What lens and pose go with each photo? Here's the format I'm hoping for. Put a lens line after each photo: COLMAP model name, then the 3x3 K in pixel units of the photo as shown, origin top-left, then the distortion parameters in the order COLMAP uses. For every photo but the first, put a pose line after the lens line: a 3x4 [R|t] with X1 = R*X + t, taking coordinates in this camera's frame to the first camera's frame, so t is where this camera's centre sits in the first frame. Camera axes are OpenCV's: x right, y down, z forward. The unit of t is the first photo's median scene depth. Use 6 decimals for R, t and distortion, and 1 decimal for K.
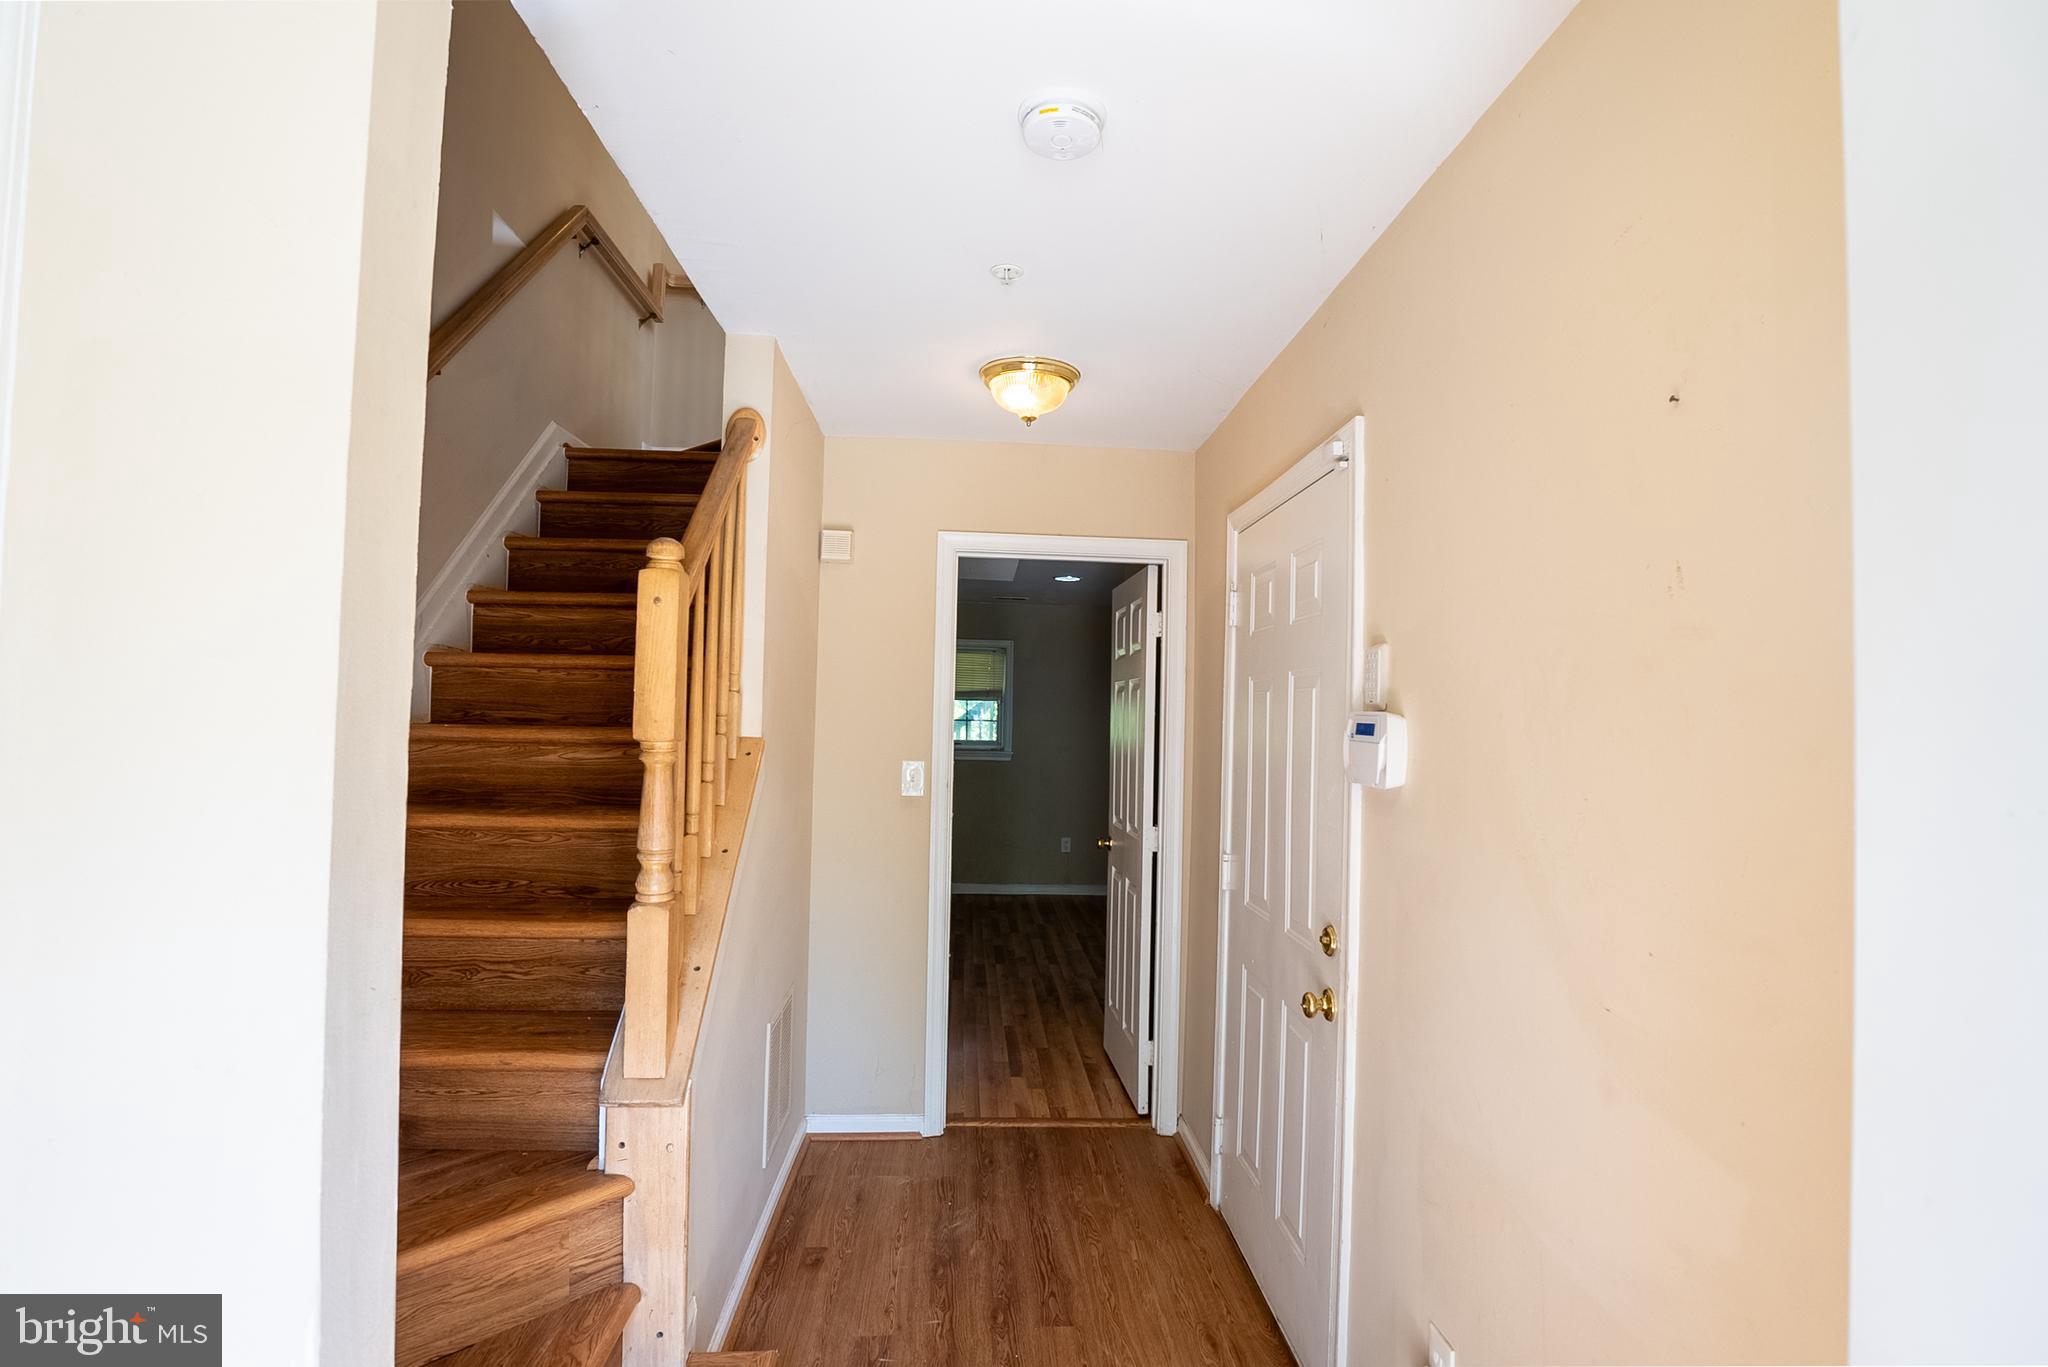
lens RADIAL K [[968.4, 0, 1016.5], [0, 968.4, 691.1], [0, 0, 1]] dist [-0.031204, 0.005426]
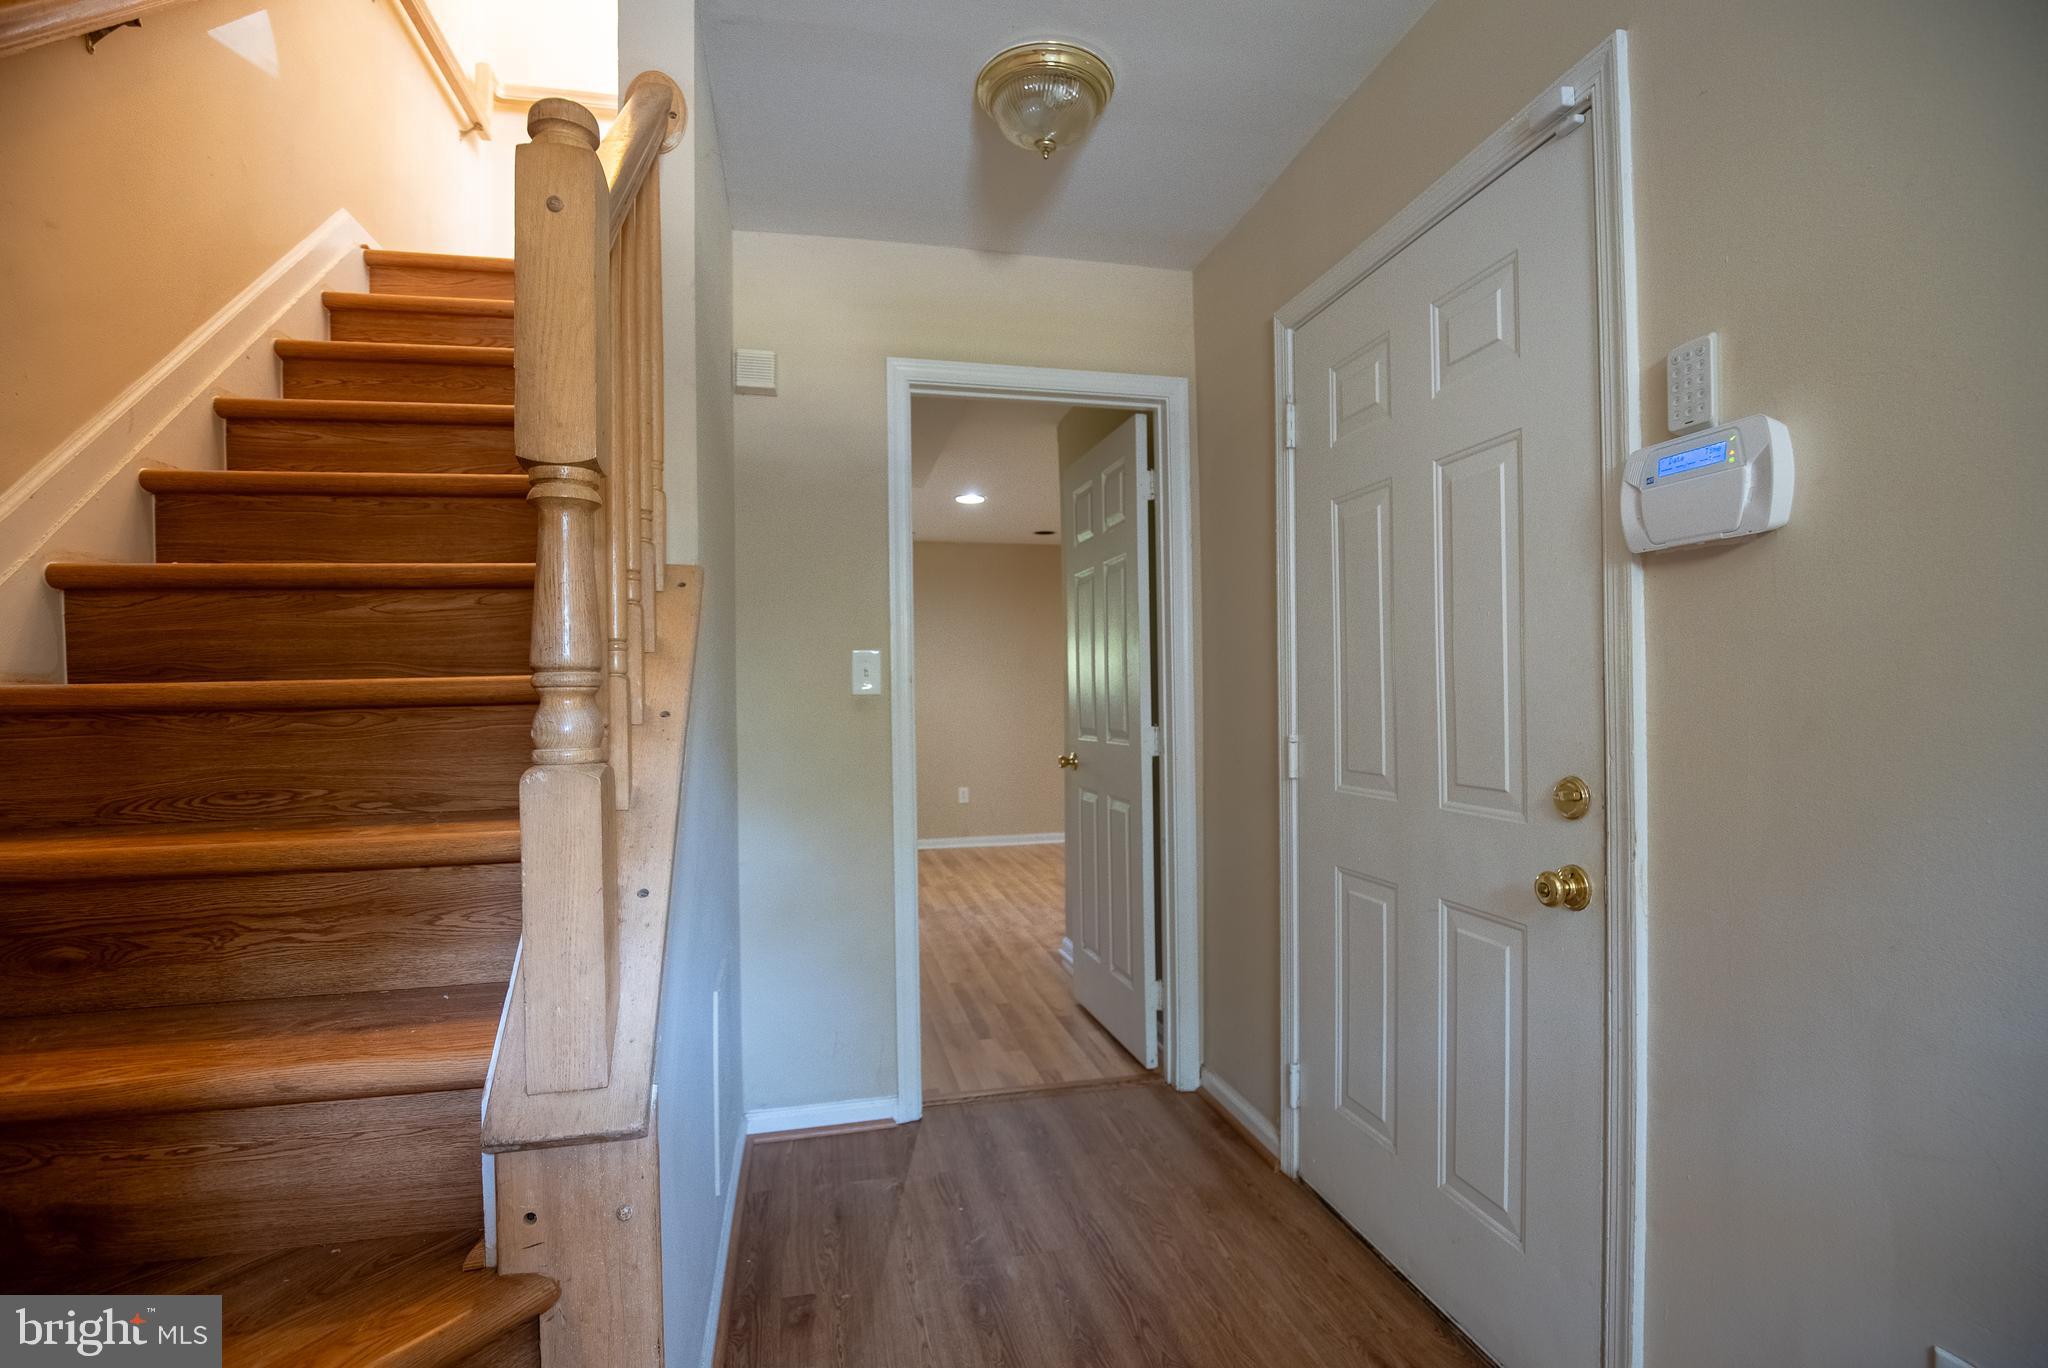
lens RADIAL K [[968.4, 0, 1028.2], [0, 968.4, 686.0], [0, 0, 1]] dist [-0.031204, 0.005426]
pose [[0.987366, -0.036297, 0.154243, -0.126789], [0.031523, 0.998949, 0.033285, 0.102076], [-0.155289, -0.028002, 0.987472, 0.267070]]
